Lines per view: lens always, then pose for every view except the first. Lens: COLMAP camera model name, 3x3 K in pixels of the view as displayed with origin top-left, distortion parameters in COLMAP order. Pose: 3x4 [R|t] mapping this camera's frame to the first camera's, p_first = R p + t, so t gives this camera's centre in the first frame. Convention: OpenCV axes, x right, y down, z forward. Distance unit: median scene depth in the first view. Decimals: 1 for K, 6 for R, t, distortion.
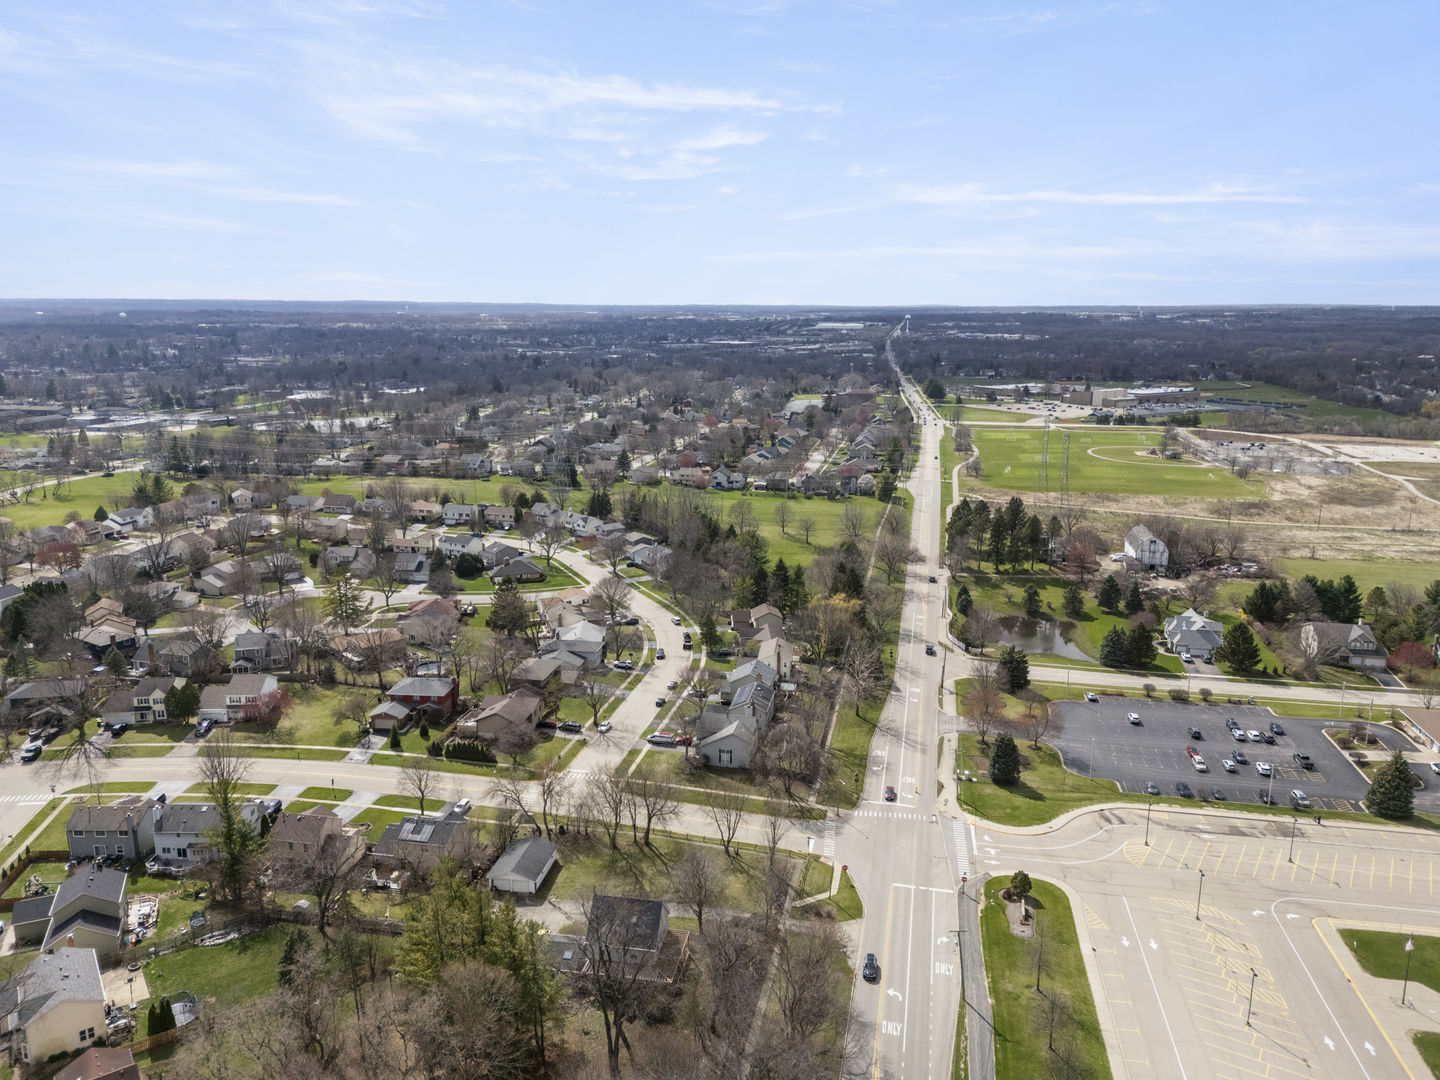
lens RADIAL K [[1033.8, 0, 728.5], [0, 1033.8, 542.0], [0, 0, 1]] dist [0.104759, -0.127369]
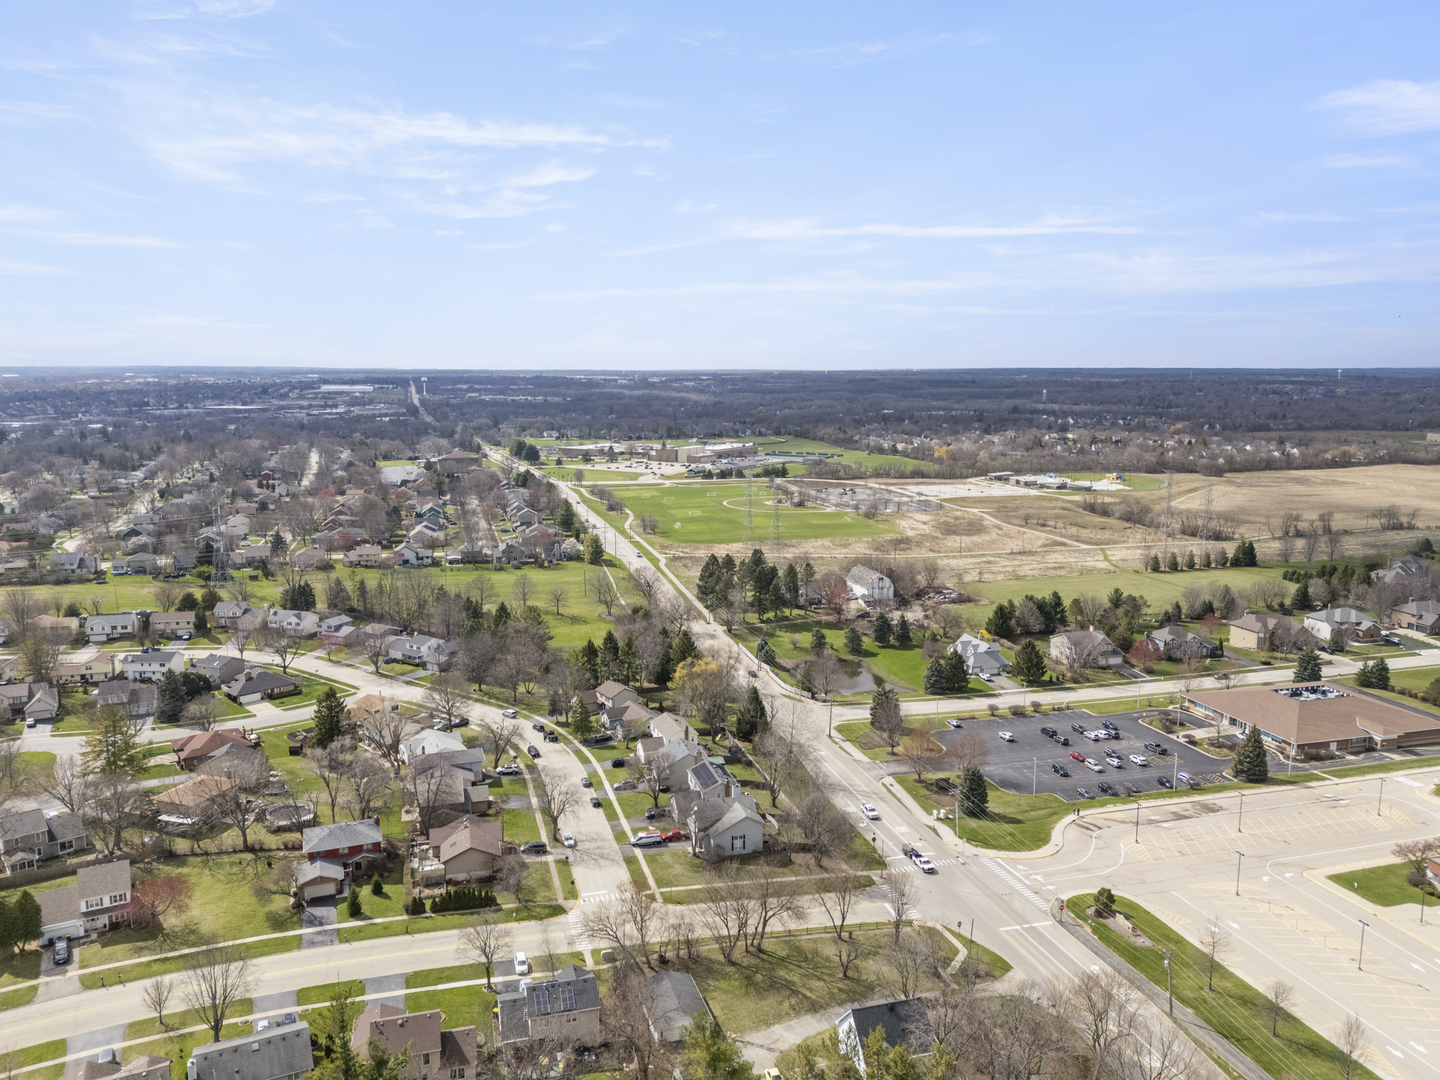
lens RADIAL K [[1060.0, 0, 720.0], [0, 1060.0, 540.0], [0, 0, 1]] dist [0.085000, -0.090442]
pose [[0.894496, -0.074946, 0.440750, -0.323979], [0.102771, 0.993918, -0.039566, -0.020157], [-0.435104, 0.080688, 0.896758, 0.102819]]
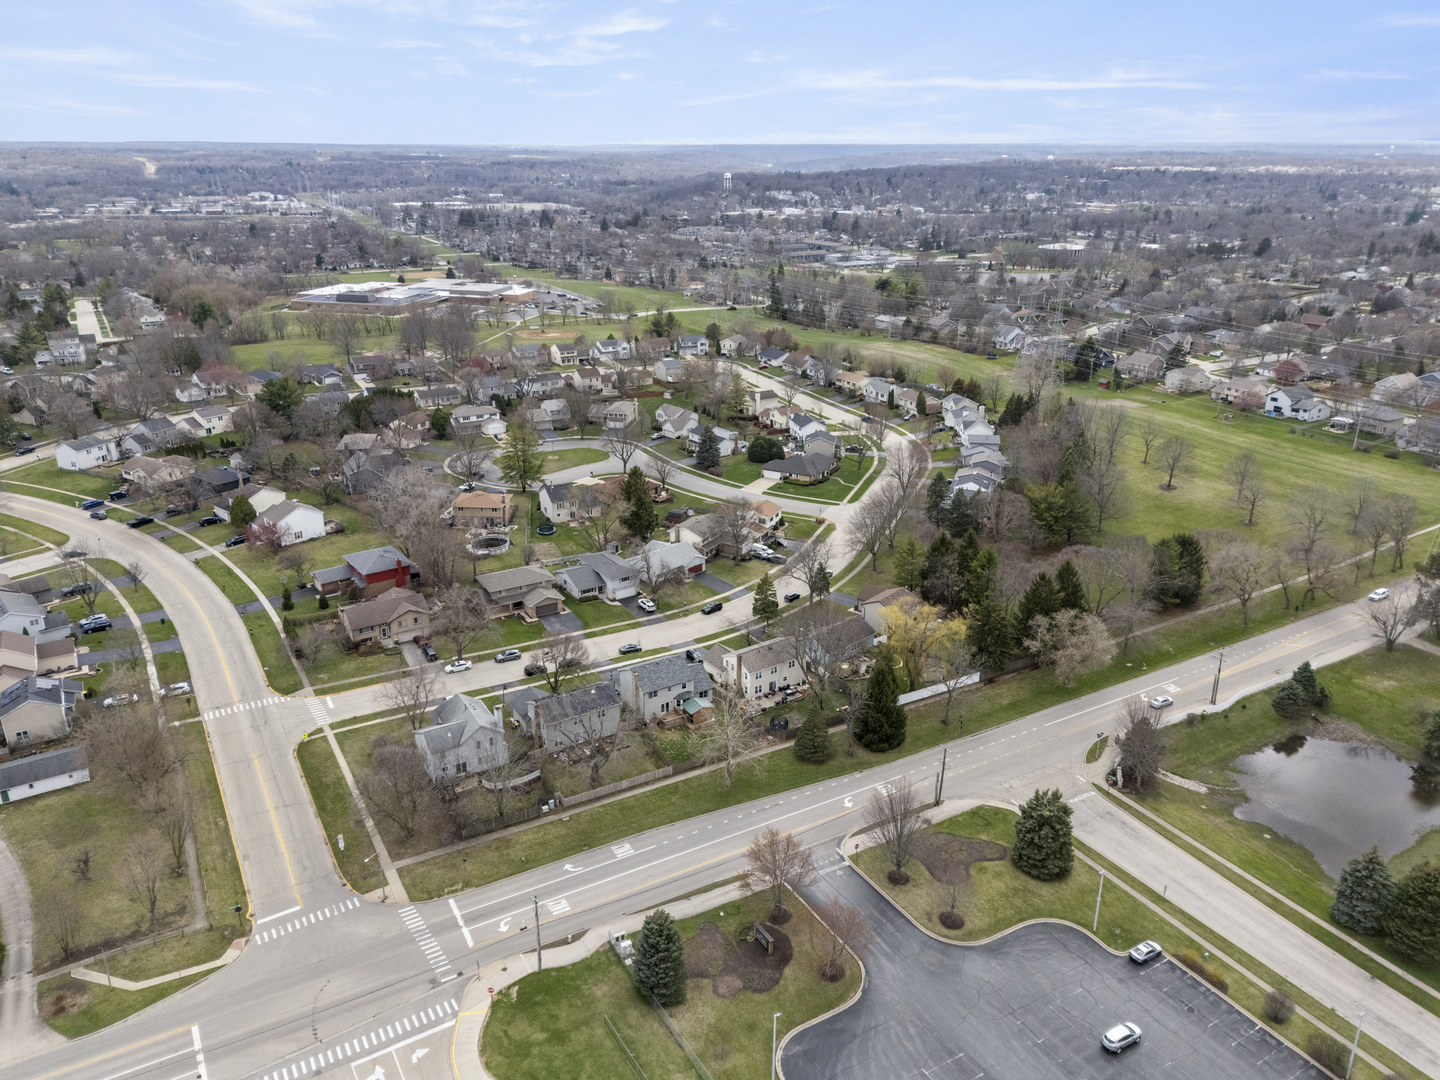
lens RADIAL K [[1033.8, 0, 728.5], [0, 1033.8, 542.0], [0, 0, 1]] dist [0.104759, -0.127369]
pose [[0.671395, 0.259958, -0.694011, 0.484914], [-0.165305, 0.965398, 0.201695, -0.099854], [0.722429, -0.020693, 0.691136, 0.501481]]
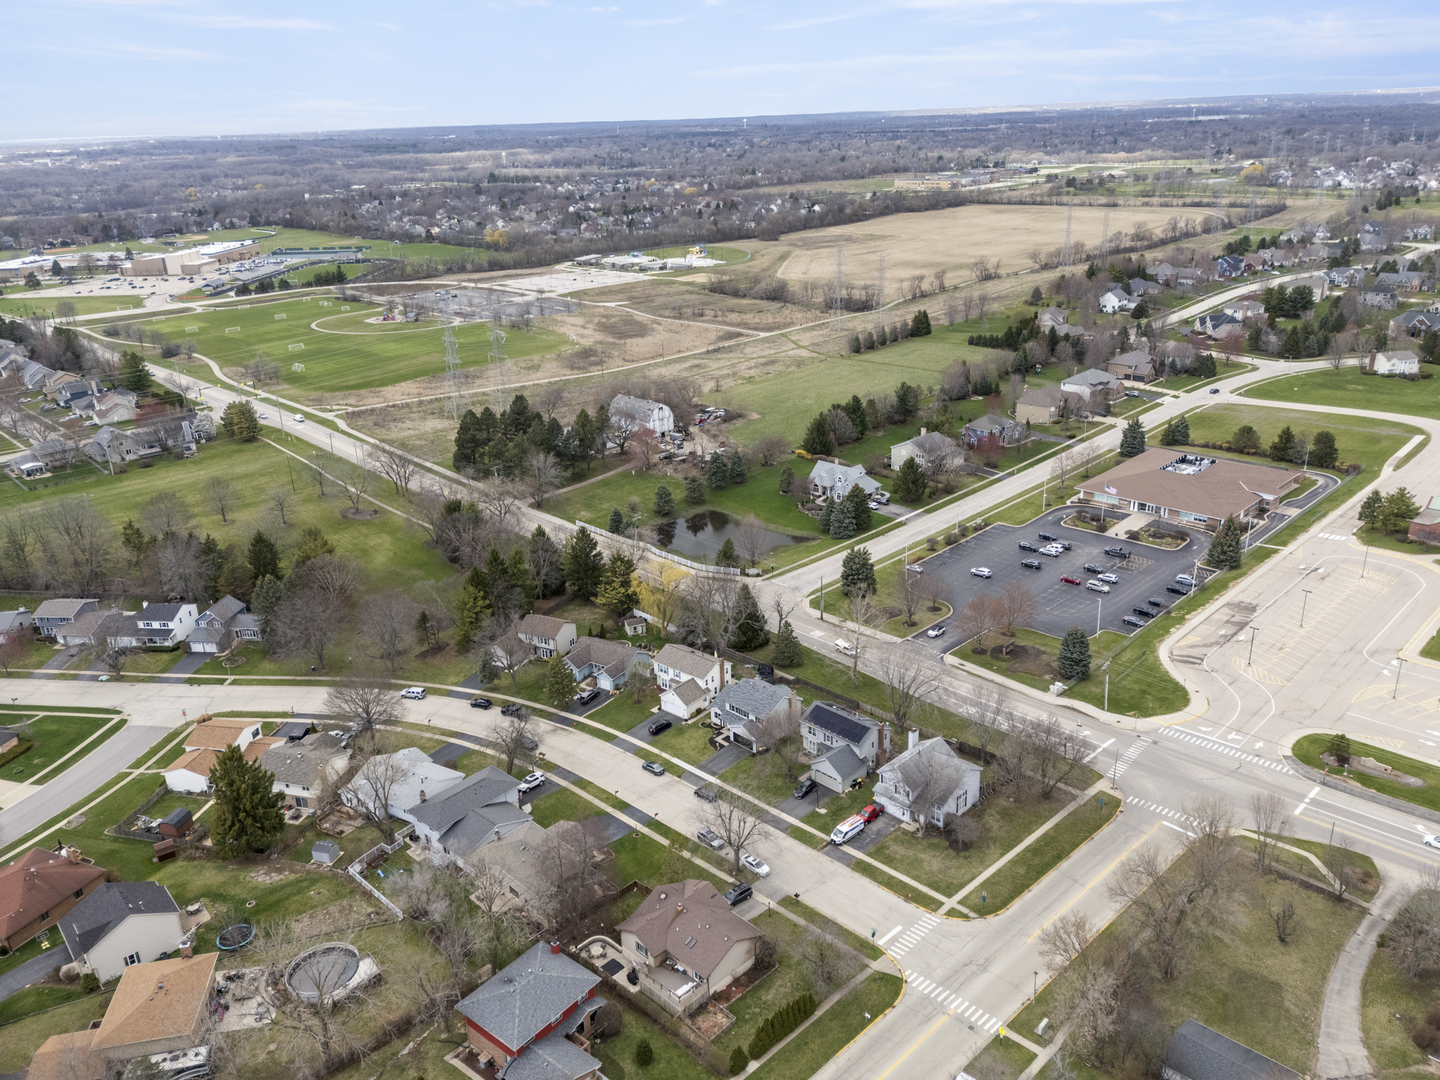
lens RADIAL K [[1086.9, 0, 715.4], [0, 1086.9, 548.9], [0, 0, 1]] dist [0.112146, -0.153504]
pose [[0.561799, -0.326920, 0.759937, -0.495040], [0.223301, 0.944433, 0.241210, -0.148201], [-0.796566, 0.034183, 0.603584, 0.516251]]
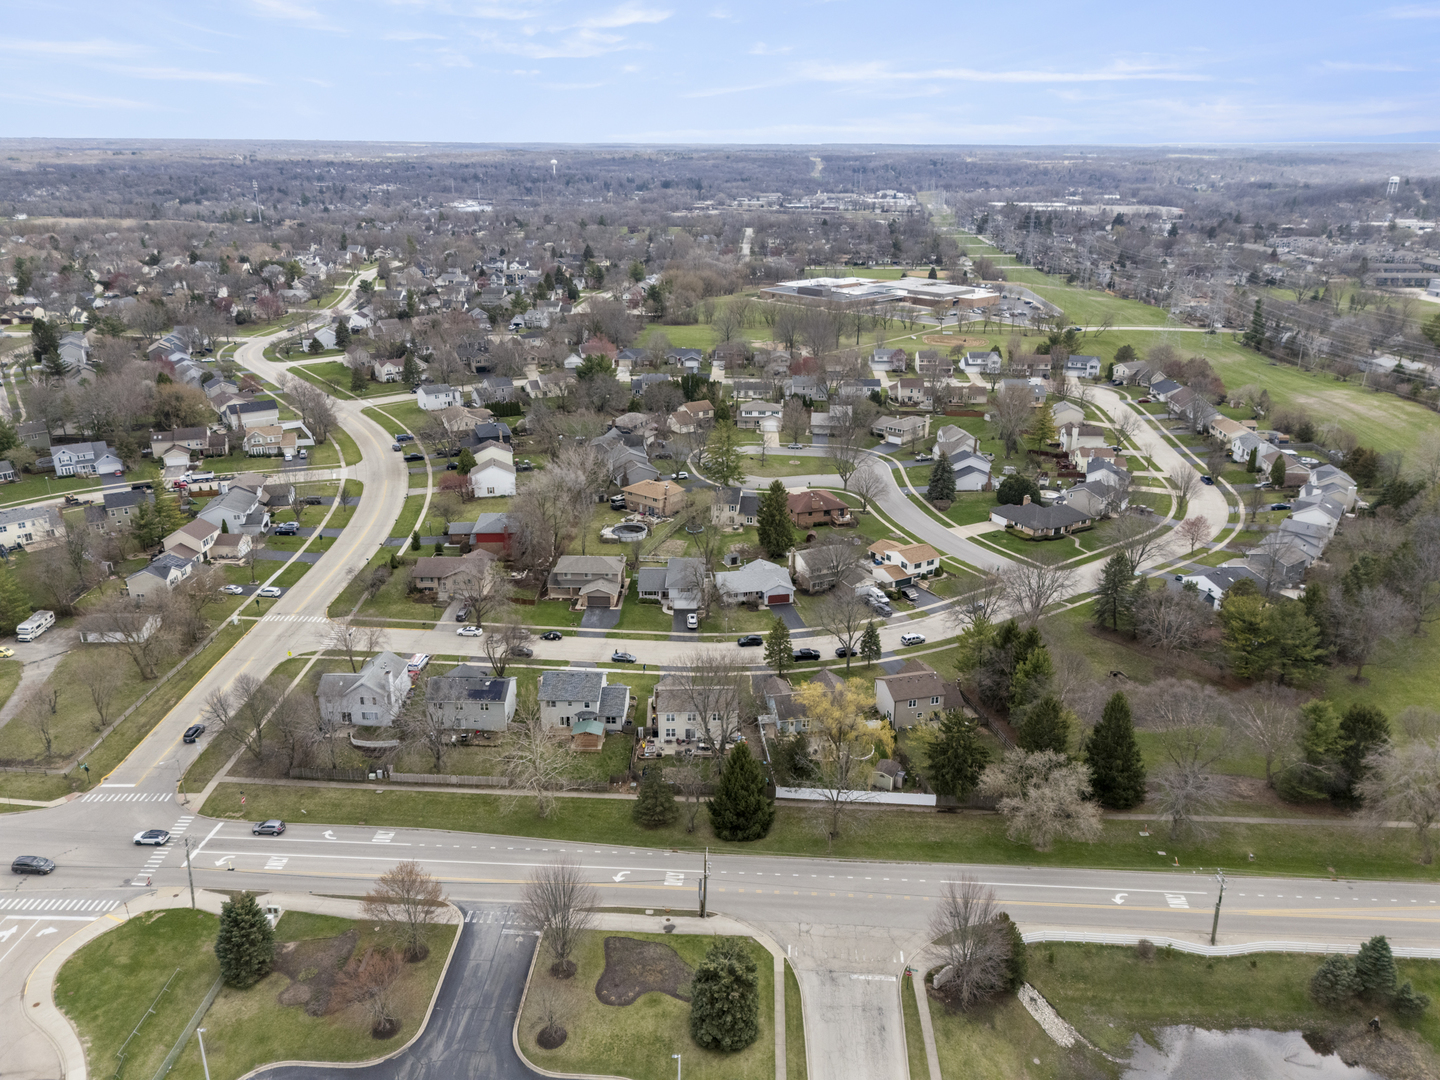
lens RADIAL K [[1033.8, 0, 728.5], [0, 1033.8, 542.0], [0, 0, 1]] dist [0.104759, -0.127369]
pose [[0.159198, 0.349367, -0.923363, 0.594564], [-0.227219, 0.923148, 0.310111, -0.180445], [0.960743, 0.160437, 0.226346, 0.851848]]
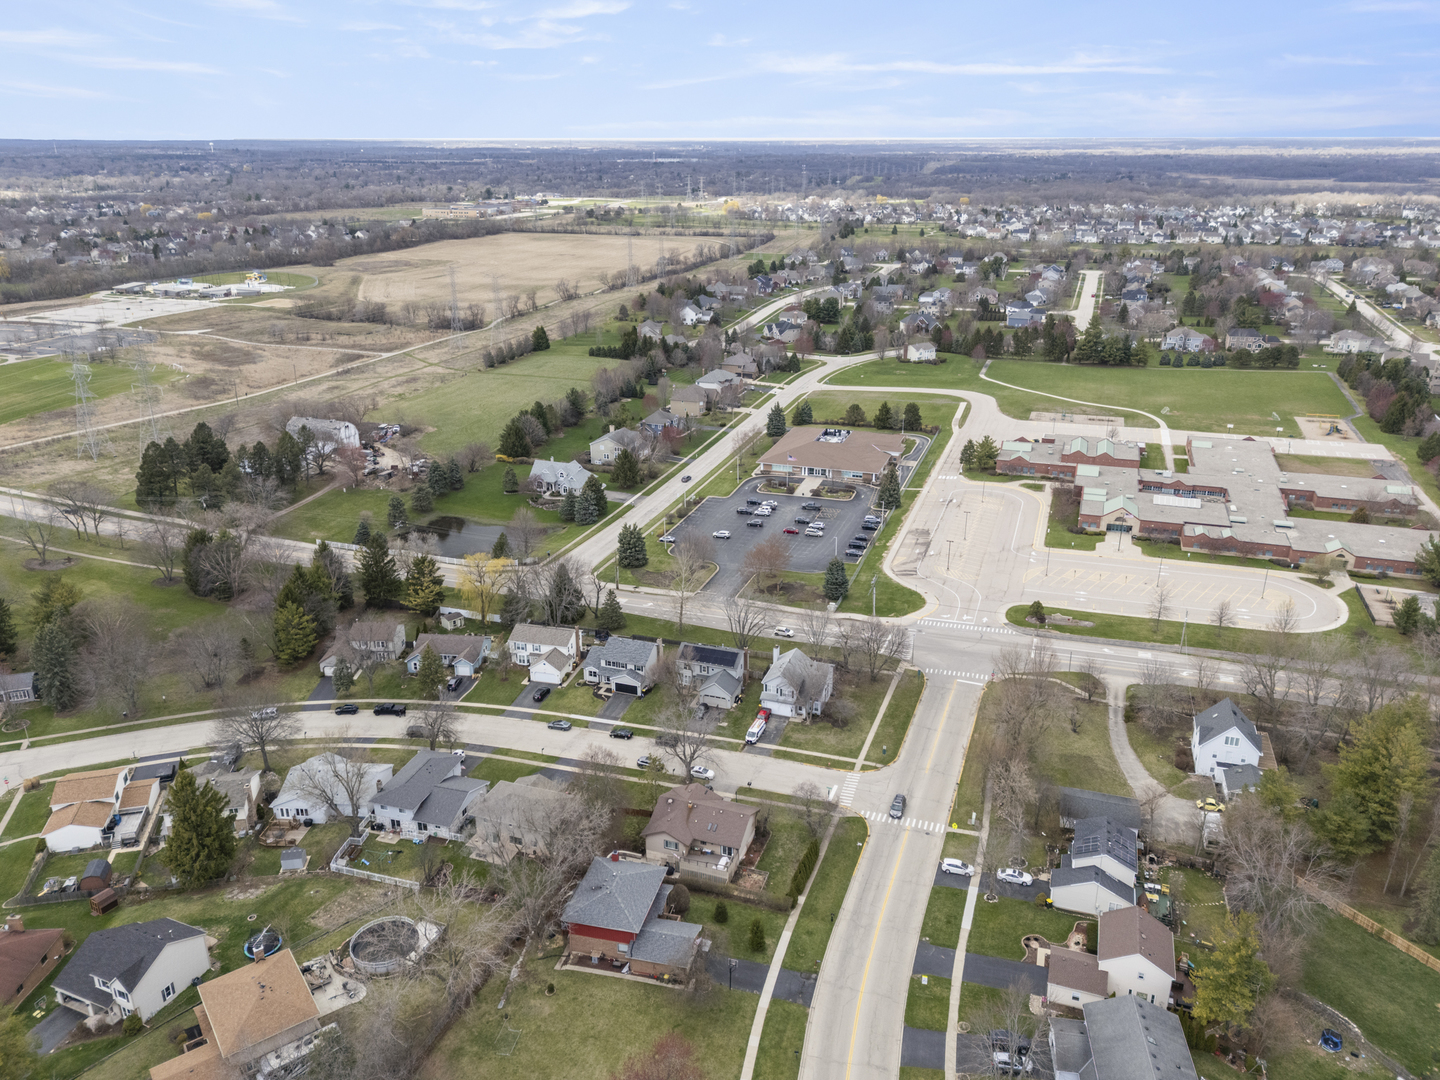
lens RADIAL K [[1060.0, 0, 720.0], [0, 1060.0, 540.0], [0, 0, 1]] dist [0.085000, -0.090442]
pose [[0.146406, -0.353518, 0.923900, -0.659435], [0.226943, 0.921057, 0.316468, -0.188570], [-0.962841, 0.163340, 0.215077, 0.674816]]
